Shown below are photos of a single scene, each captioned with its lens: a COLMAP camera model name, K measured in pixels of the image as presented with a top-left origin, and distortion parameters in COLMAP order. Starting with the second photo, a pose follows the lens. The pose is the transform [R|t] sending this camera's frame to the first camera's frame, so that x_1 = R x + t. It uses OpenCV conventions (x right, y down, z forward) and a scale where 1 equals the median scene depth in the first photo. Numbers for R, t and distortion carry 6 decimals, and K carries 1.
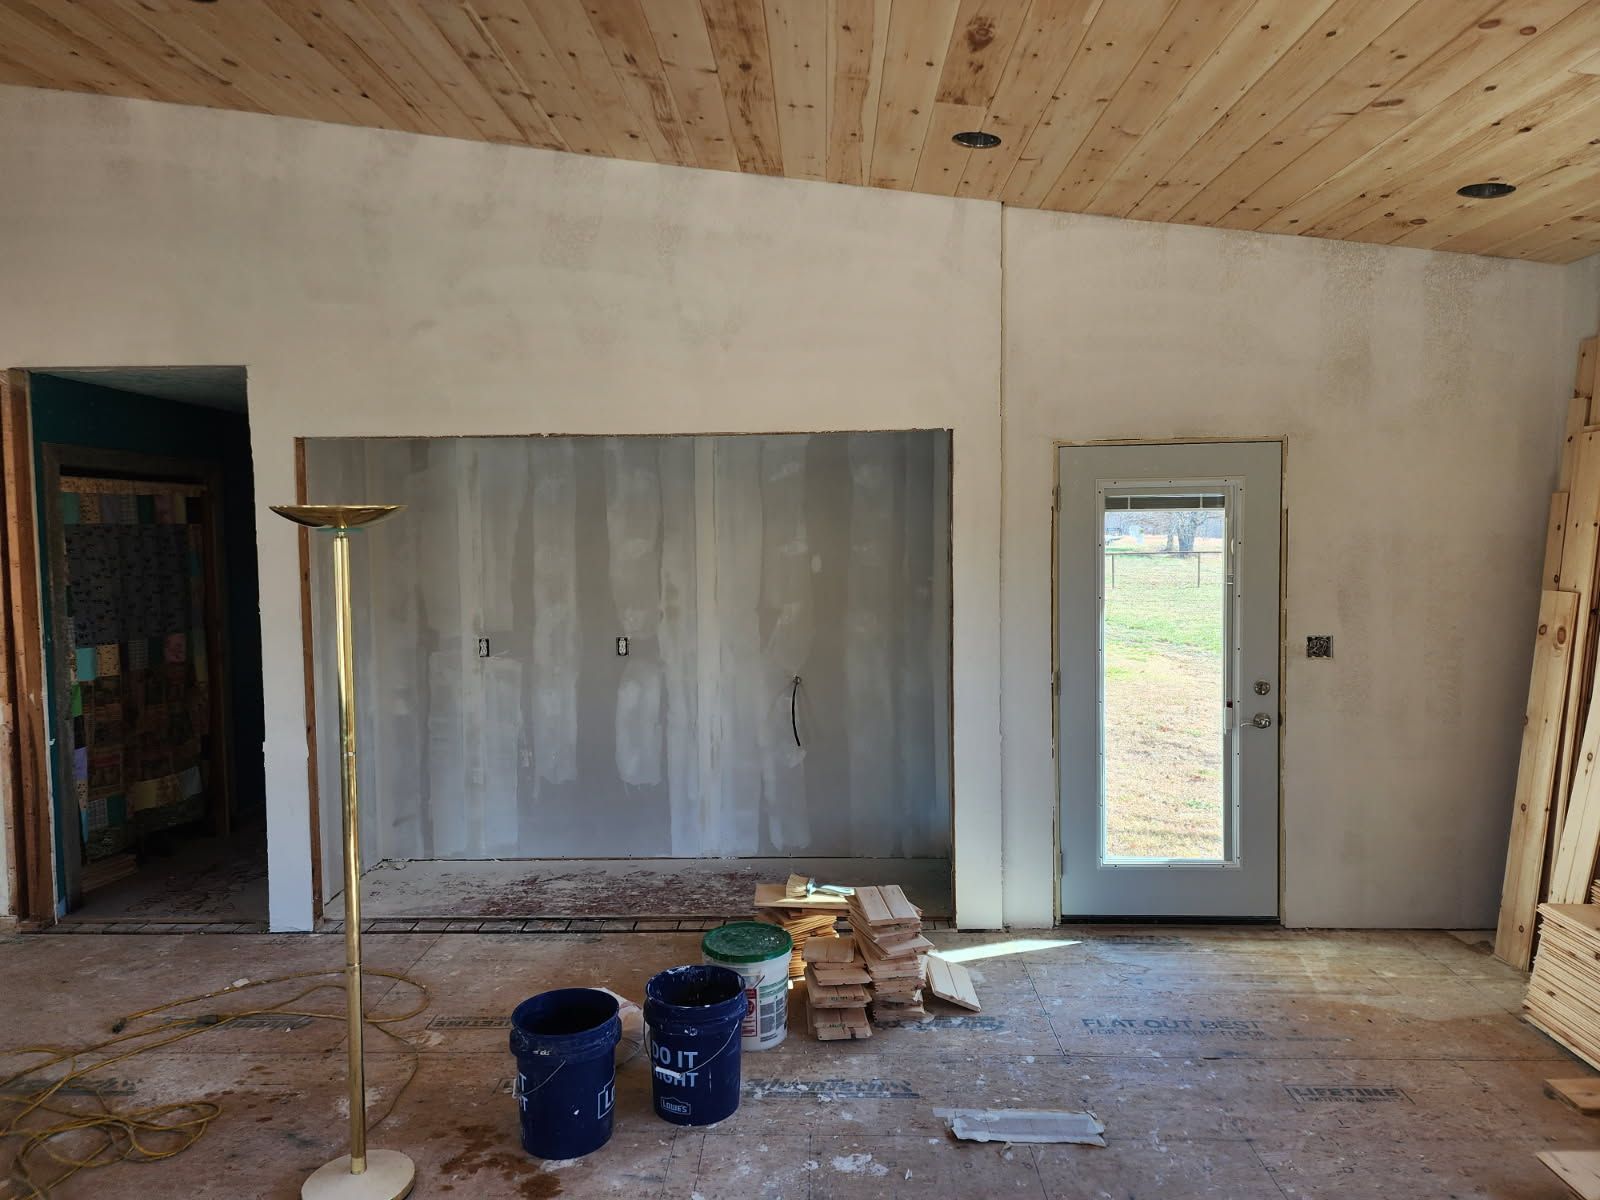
lens RADIAL K [[1074.4, 0, 783.8], [0, 1074.4, 587.4], [0, 0, 1]] dist [0.075181, -0.061597]
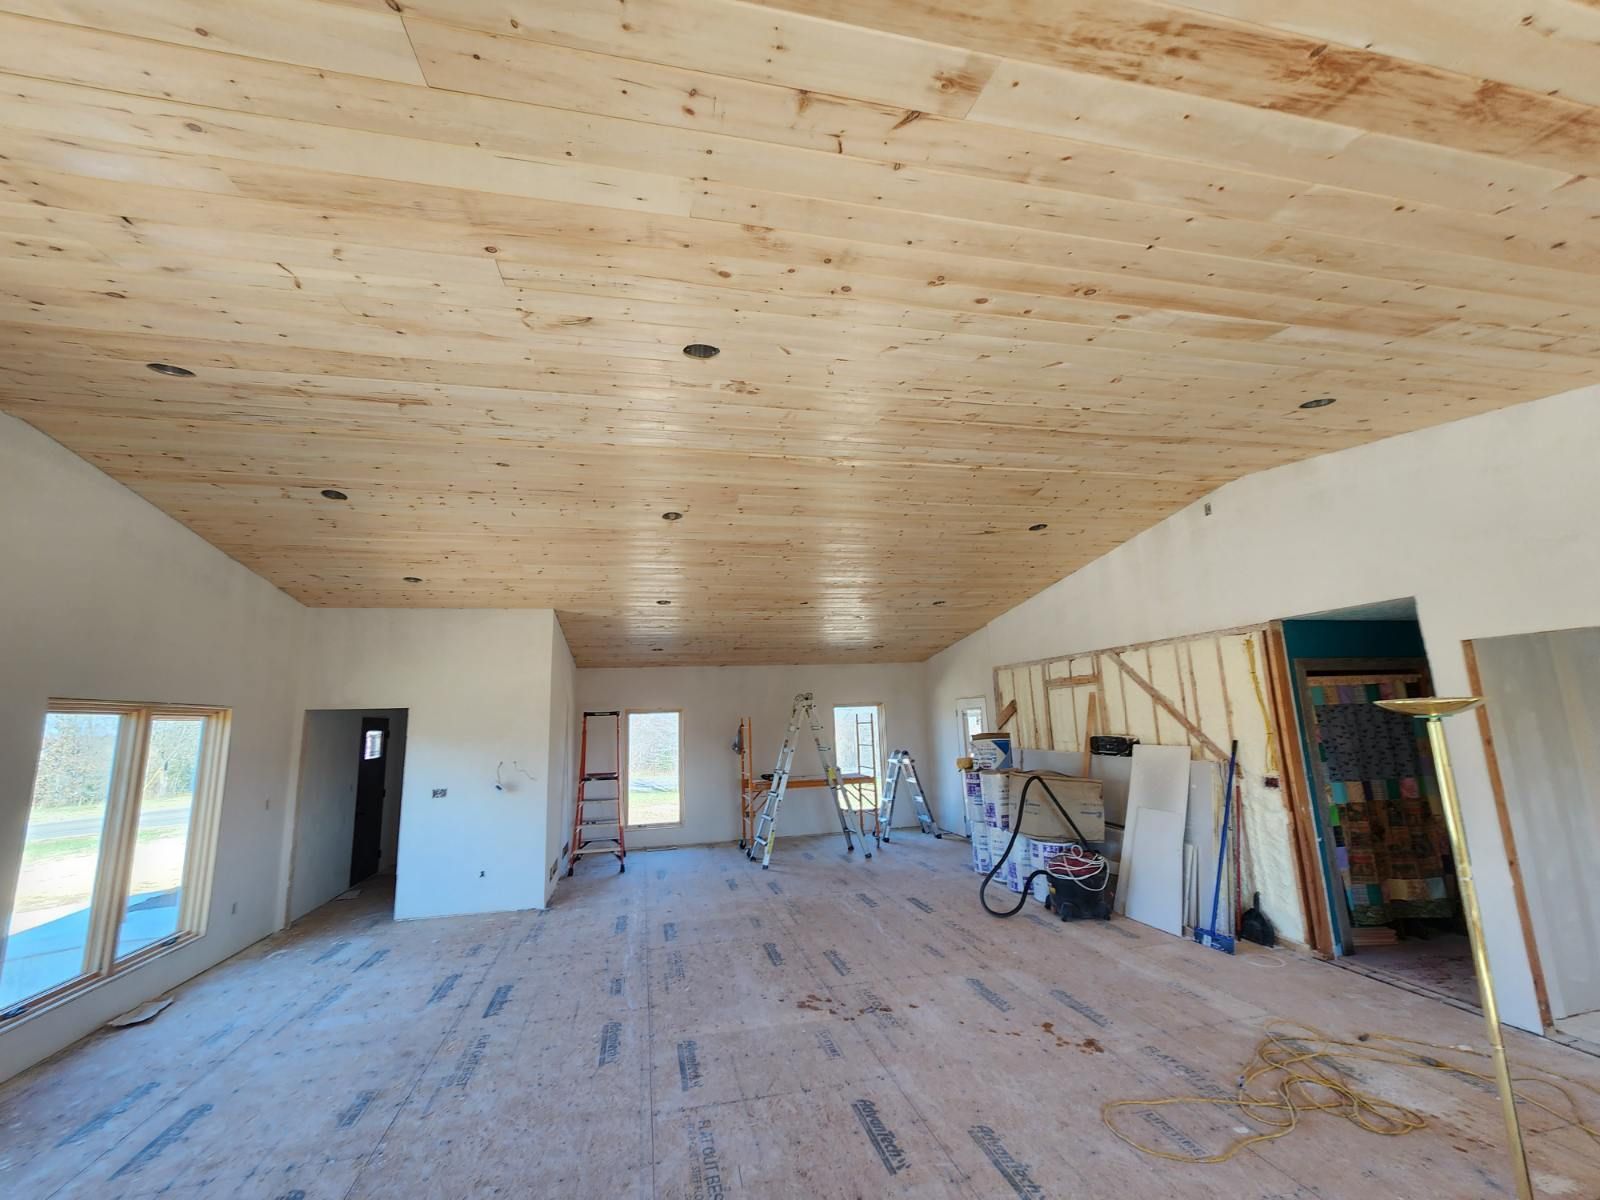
lens RADIAL K [[675.6, 0, 791.6], [0, 675.6, 604.0], [0, 0, 1]] dist [-0.000243, 0.000694]
pose [[0.259546, -0.160753, -0.952258, 0.153547], [-0.022600, 0.984768, -0.172400, -0.014905], [0.965466, 0.066267, 0.251959, -0.044637]]
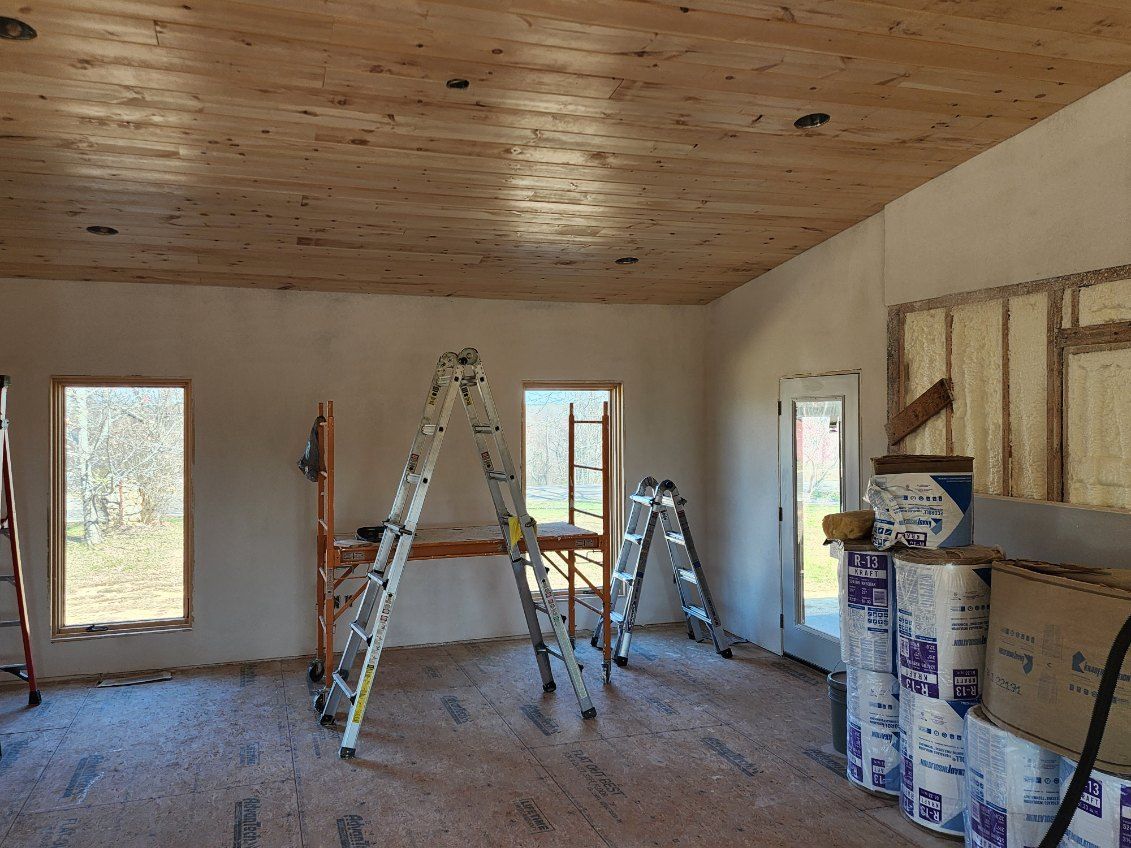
lens RADIAL K [[899.1, 0, 547.8], [0, 899.1, 400.0], [0, 0, 1]] dist [0.067297, -0.059770]
pose [[0.349694, -0.005370, -0.936848, -0.617801], [-0.053185, 0.998257, -0.025574, -0.012655], [0.935353, 0.058769, 0.348799, 0.206181]]
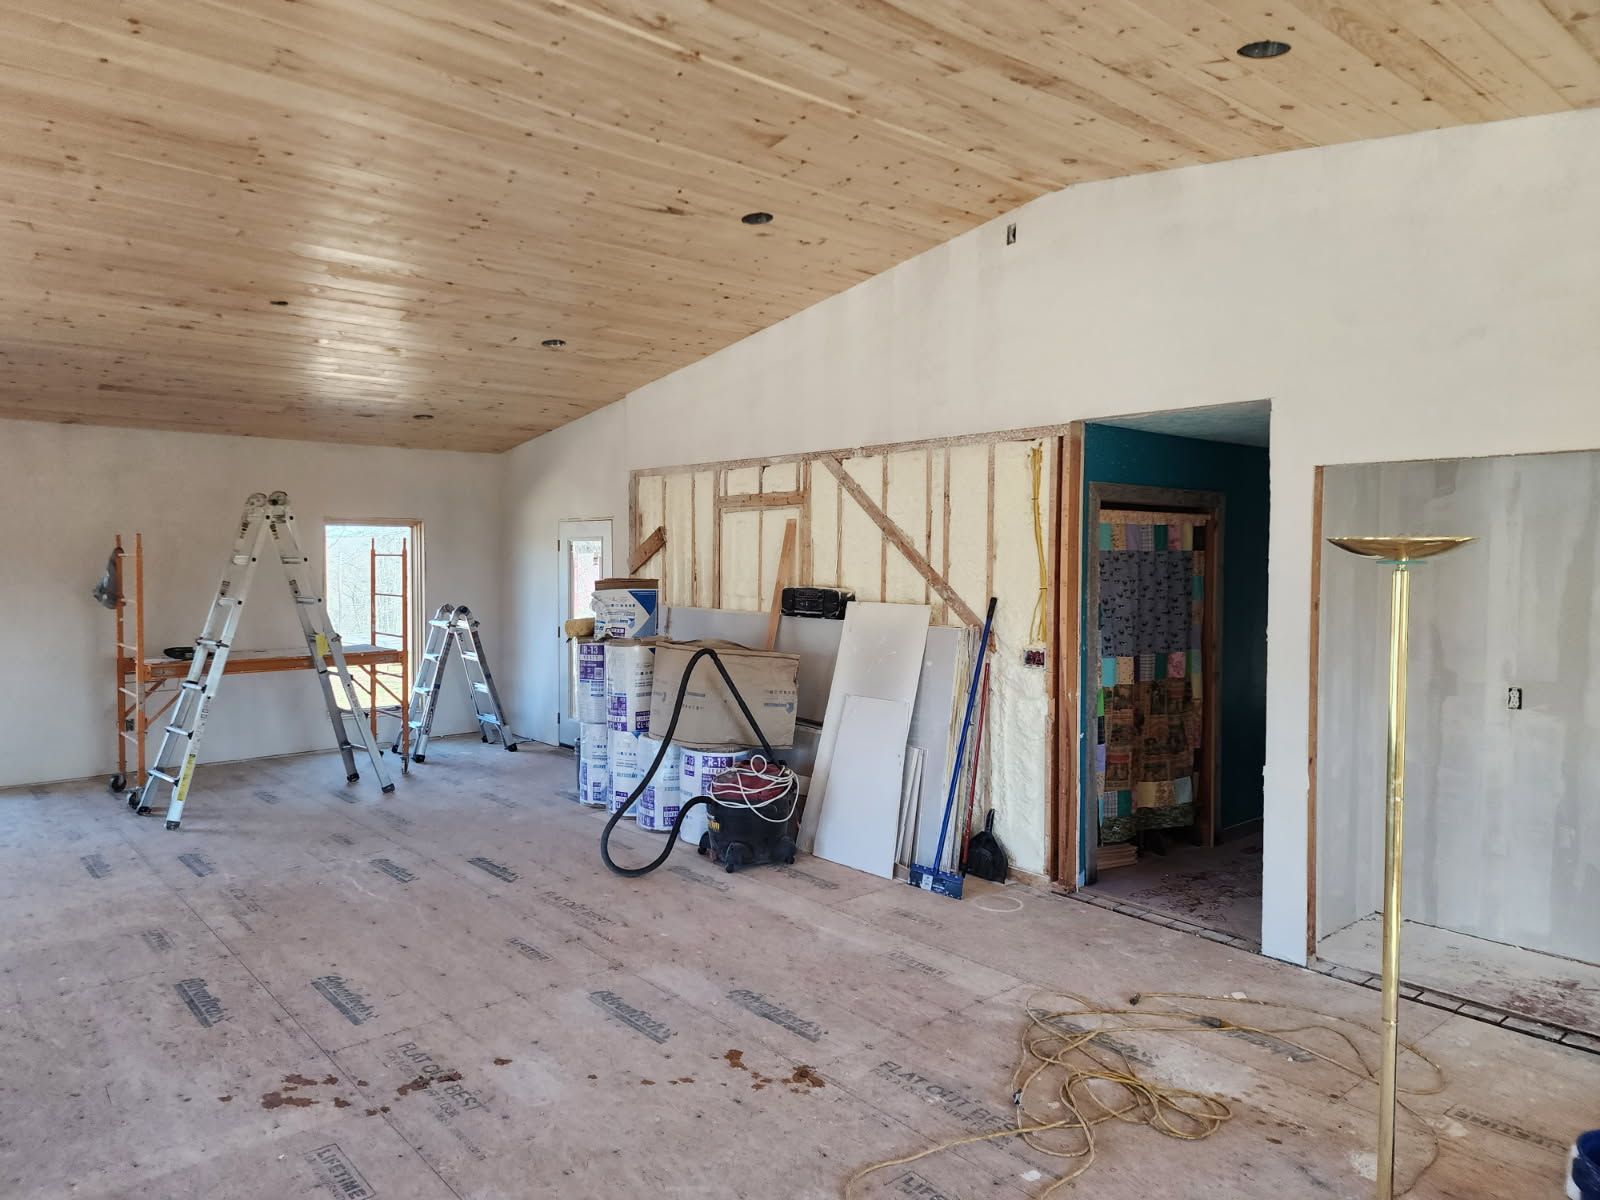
lens RADIAL K [[1074.4, 0, 786.9], [0, 1074.4, 595.7], [0, 0, 1]] dist [0.075181, -0.061597]
pose [[0.679238, 0.043030, -0.732655, -0.040021], [-0.054270, 0.998492, 0.008330, -0.001600], [0.731909, 0.034103, 0.680549, -0.025300]]
